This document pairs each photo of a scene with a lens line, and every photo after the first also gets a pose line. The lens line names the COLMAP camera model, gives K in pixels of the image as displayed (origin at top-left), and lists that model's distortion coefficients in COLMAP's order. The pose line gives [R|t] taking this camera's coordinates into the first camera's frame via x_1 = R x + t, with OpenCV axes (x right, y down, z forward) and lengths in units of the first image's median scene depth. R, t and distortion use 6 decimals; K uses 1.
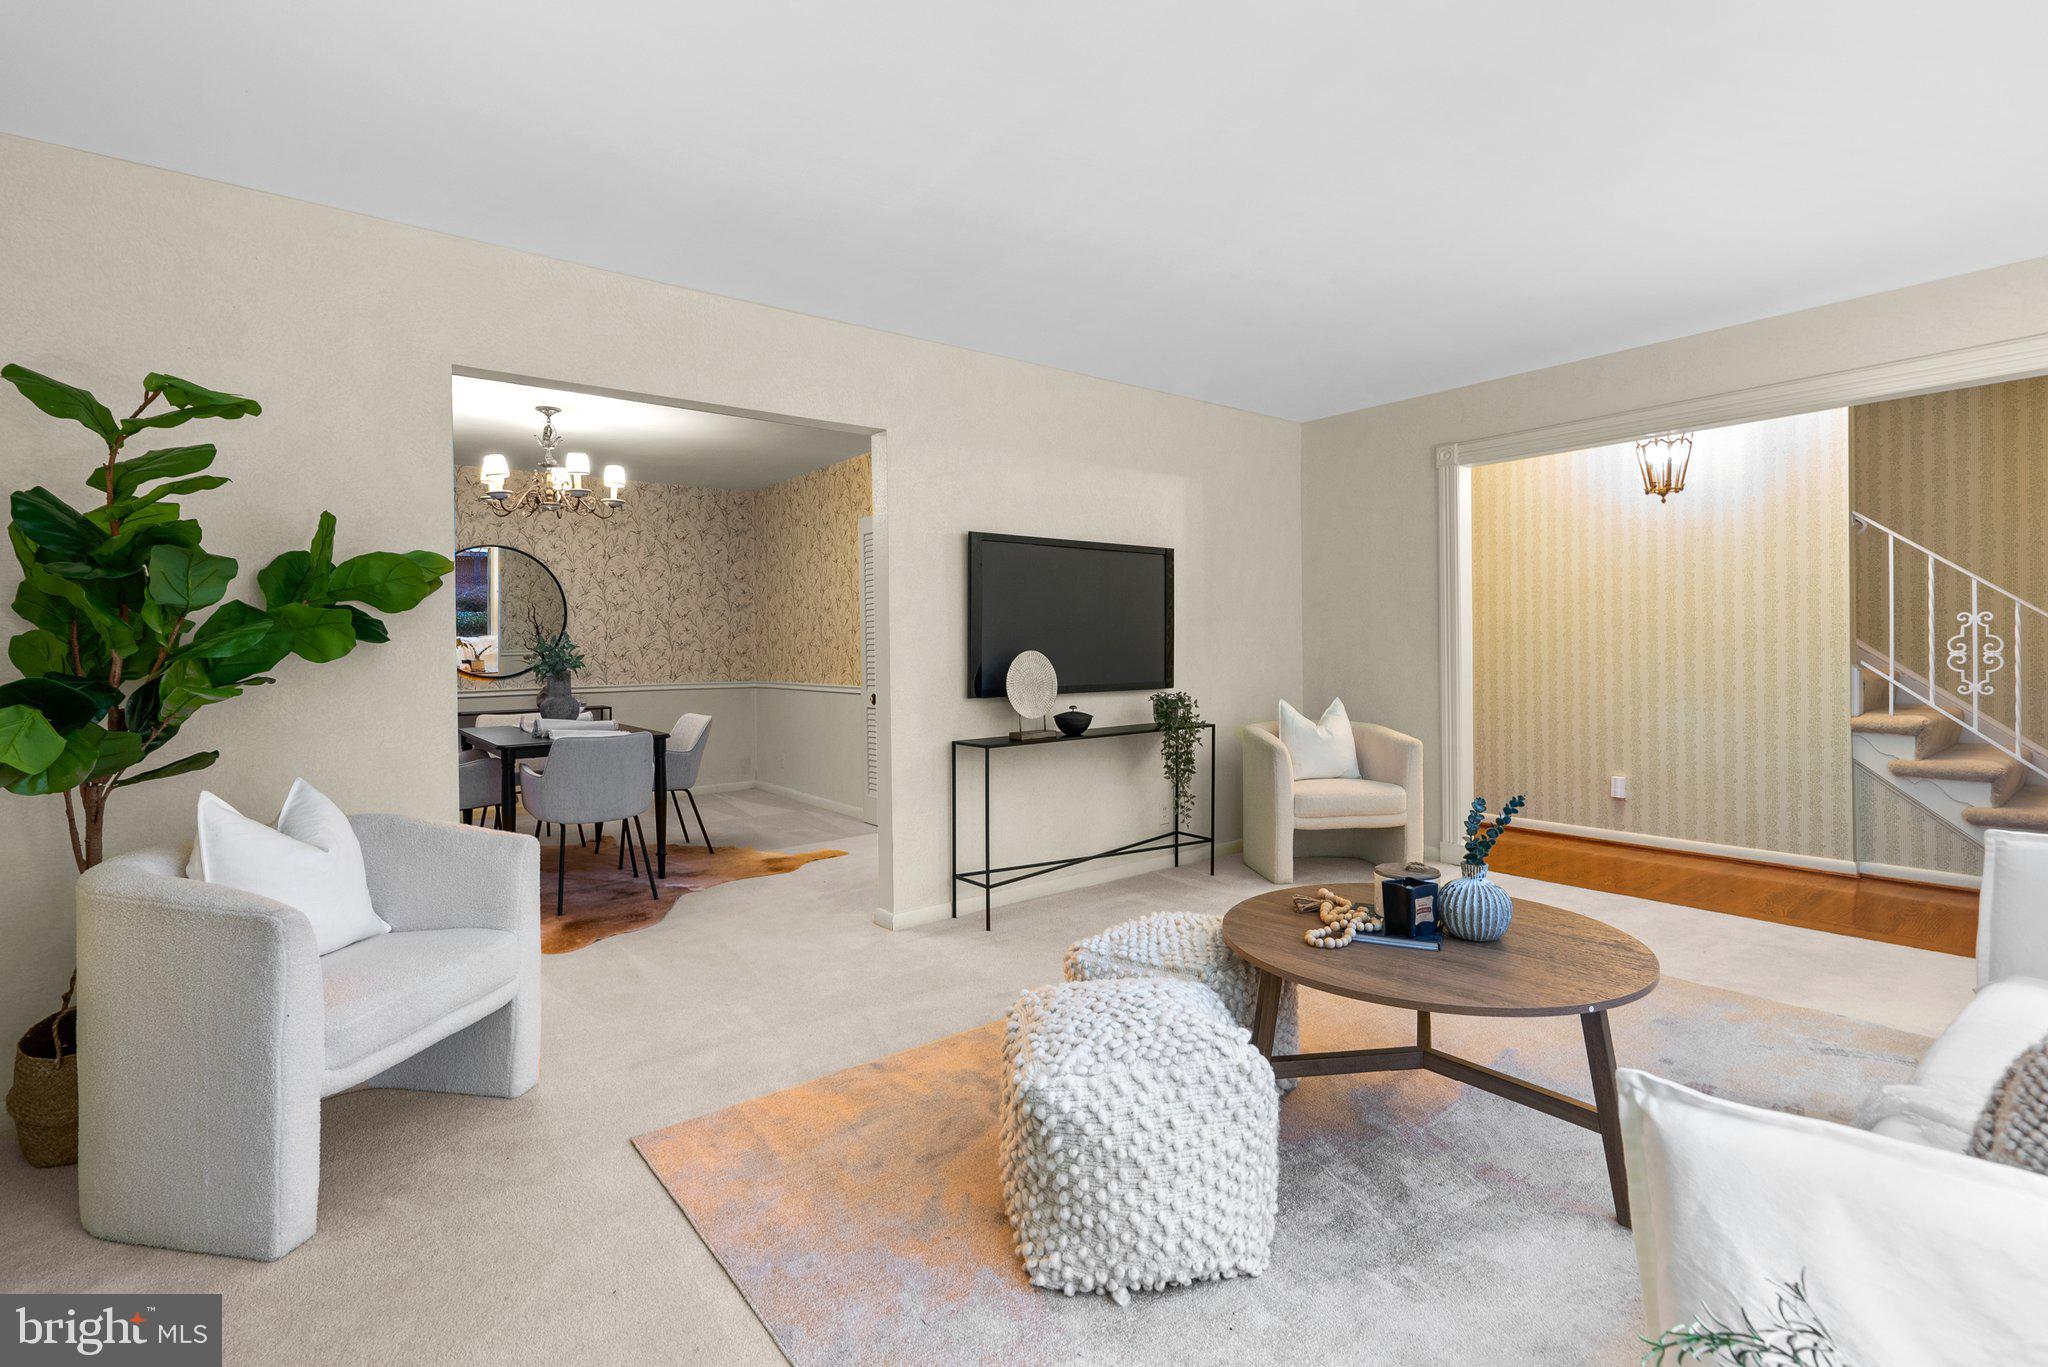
lens RADIAL K [[944.8, 0, 1001.1], [0, 944.8, 641.1], [0, 0, 1]] dist [-0.006915, 0.003514]
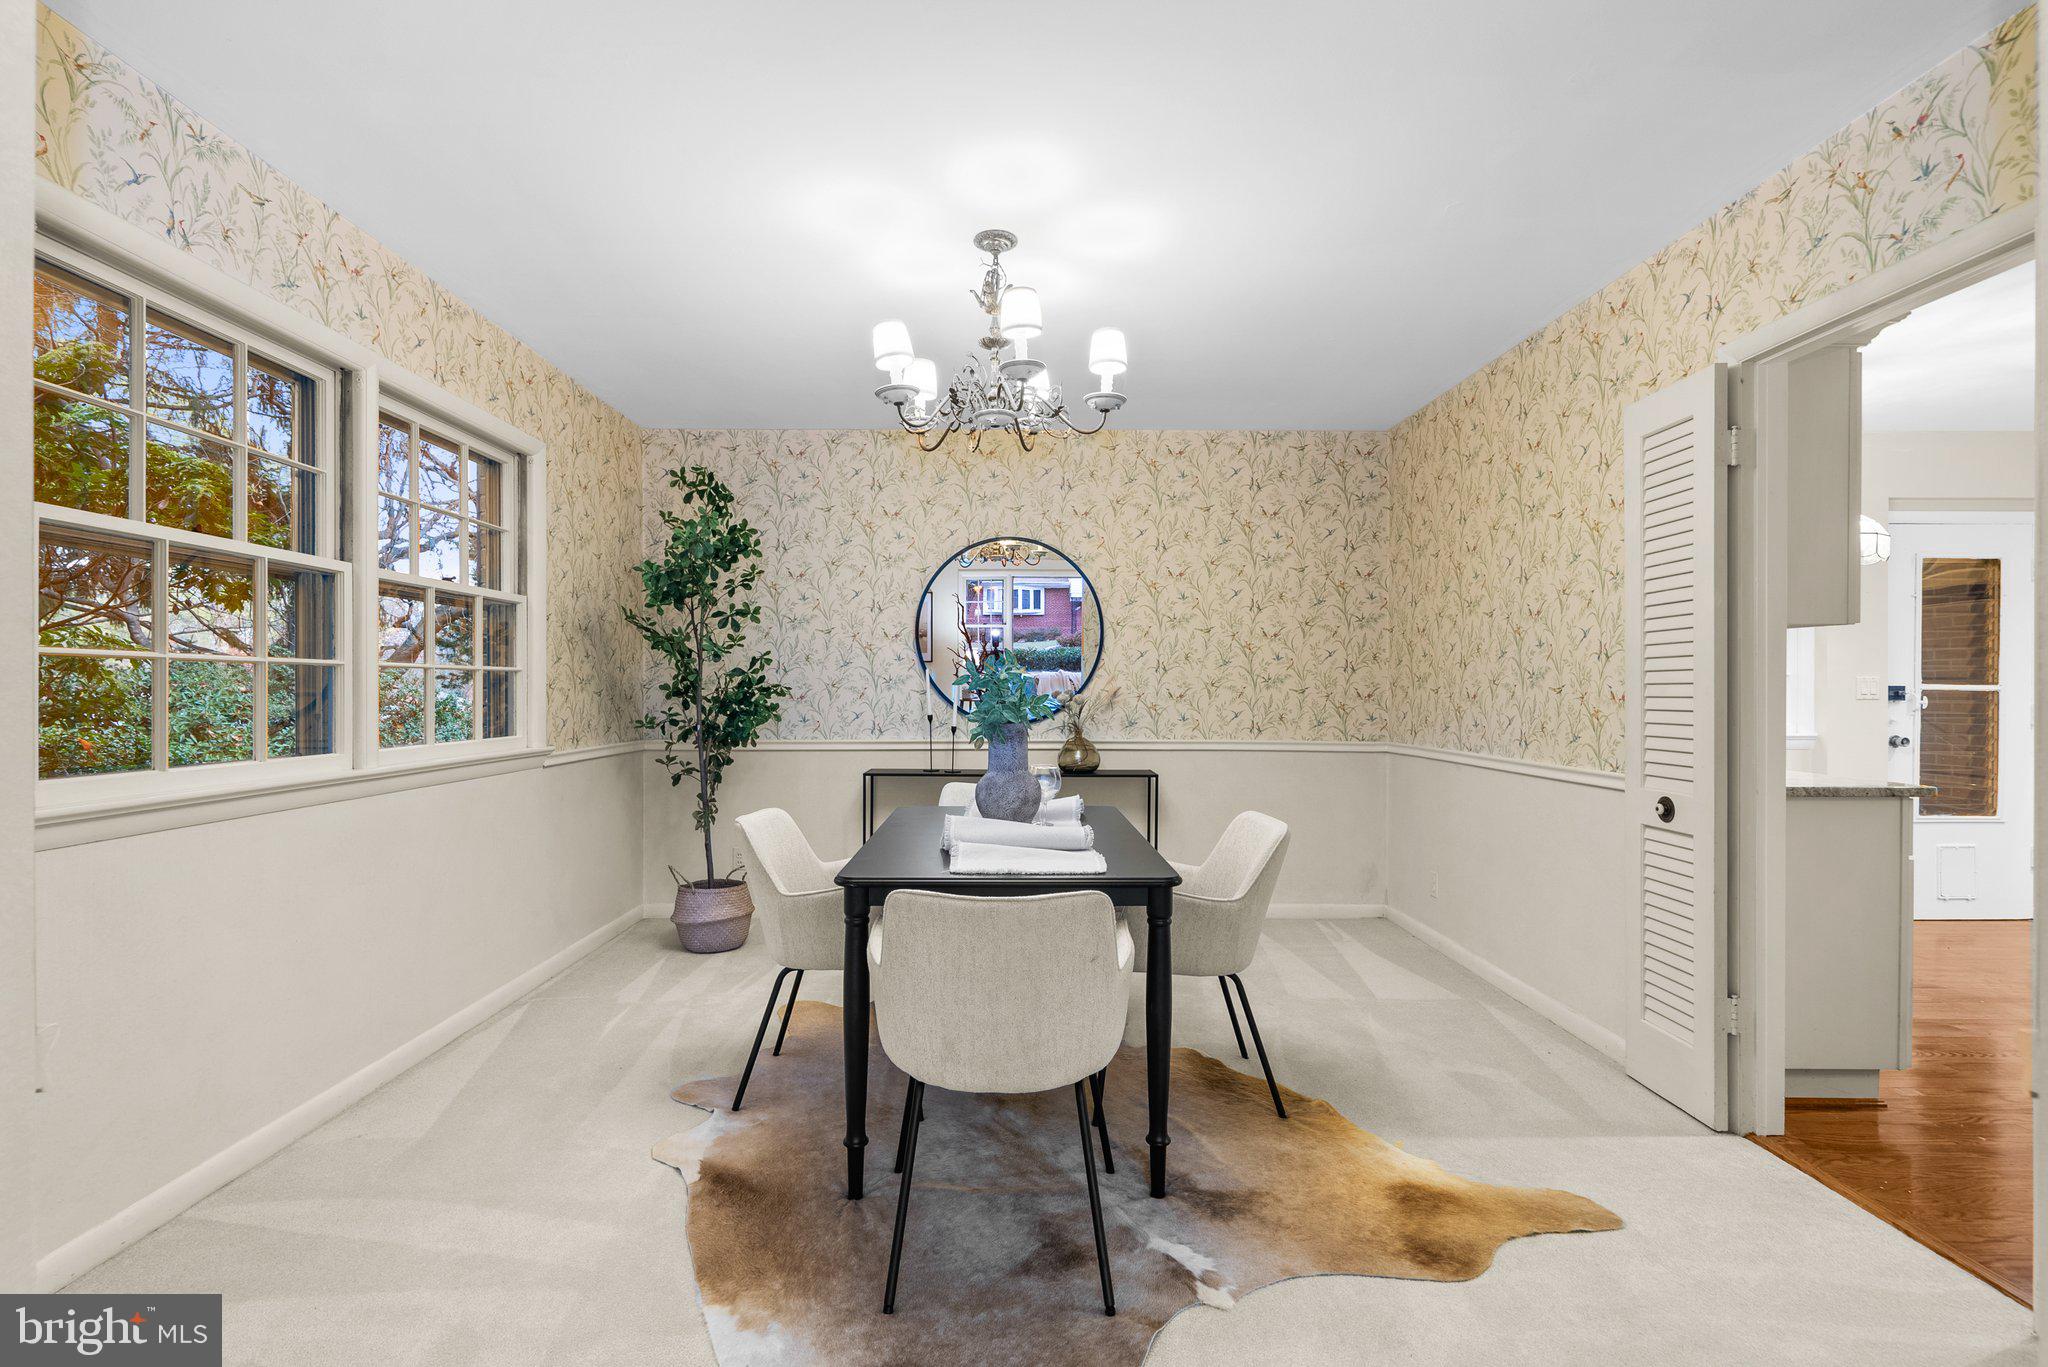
lens RADIAL K [[944.8, 0, 1021.5], [0, 944.8, 687.1], [0, 0, 1]] dist [-0.006915, 0.003514]
pose [[0.808392, 0.016327, -0.588419, -0.141885], [-0.012413, 0.999866, 0.010691, 0.005006], [0.588514, -0.001338, 0.808486, 0.558031]]
